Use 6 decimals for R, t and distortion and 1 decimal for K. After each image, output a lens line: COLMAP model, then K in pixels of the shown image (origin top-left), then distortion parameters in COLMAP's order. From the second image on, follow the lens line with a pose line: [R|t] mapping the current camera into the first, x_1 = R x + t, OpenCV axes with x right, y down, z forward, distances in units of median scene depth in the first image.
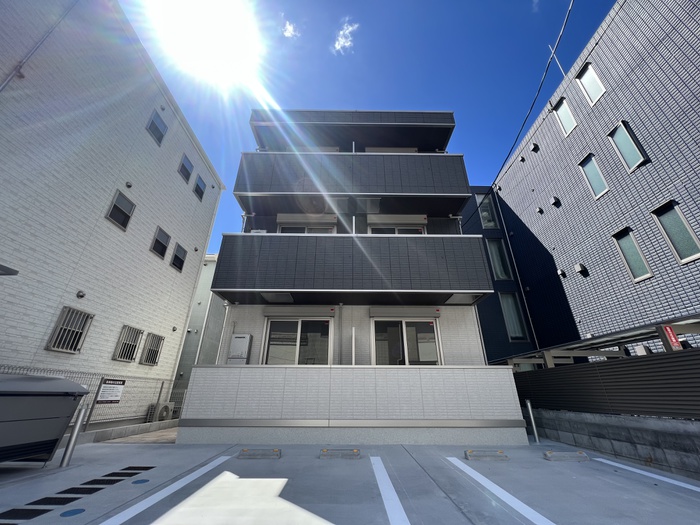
lens RADIAL K [[279.4, 0, 349.6], [0, 279.4, 261.9], [0, 0, 1]] dist [-0.002282, 0.000452]
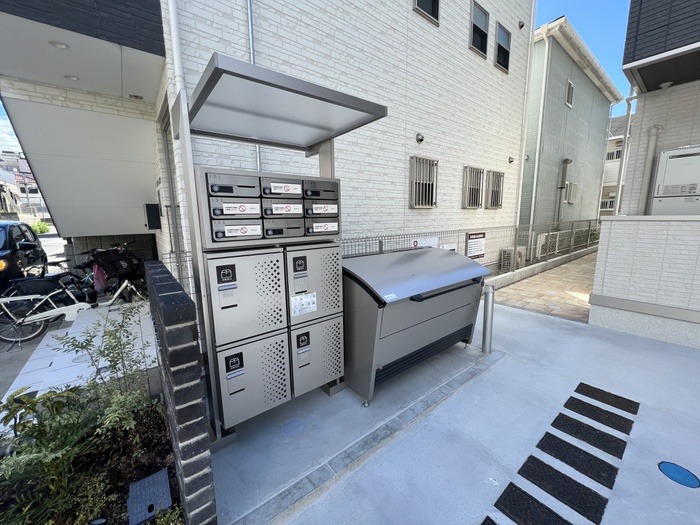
lens RADIAL K [[279.4, 0, 349.6], [0, 279.4, 261.9], [0, 0, 1]] dist [-0.002282, 0.000452]
pose [[0.615212, 0.116216, -0.779749, -0.353092], [0.354256, 0.842840, 0.405123, 0.018216], [0.704285, -0.525467, 0.477355, 0.246536]]
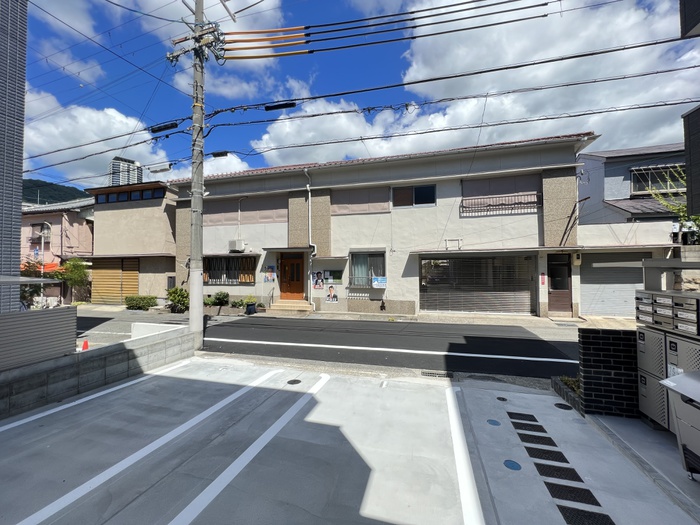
lens RADIAL K [[279.4, 0, 349.6], [0, 279.4, 261.9], [0, 0, 1]] dist [-0.002282, 0.000452]
pose [[-0.960412, 0.007428, 0.278486, -0.225207], [-0.119333, 0.892320, -0.435344, 0.249317], [-0.251732, -0.451342, -0.856108, 0.914488]]
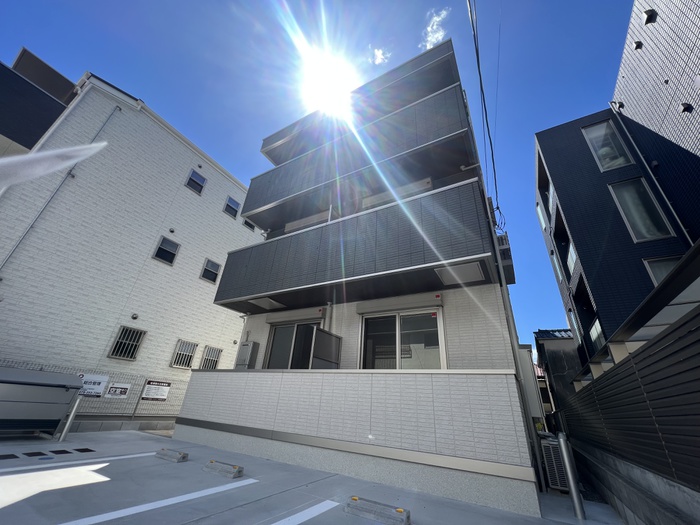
lens RADIAL K [[279.4, 0, 349.6], [0, 279.4, 261.9], [0, 0, 1]] dist [-0.002282, 0.000452]
pose [[0.857512, -0.187613, -0.479035, 0.516312], [0.160755, 0.982224, -0.096921, 0.127383], [0.488703, 0.006104, 0.872429, 0.267810]]
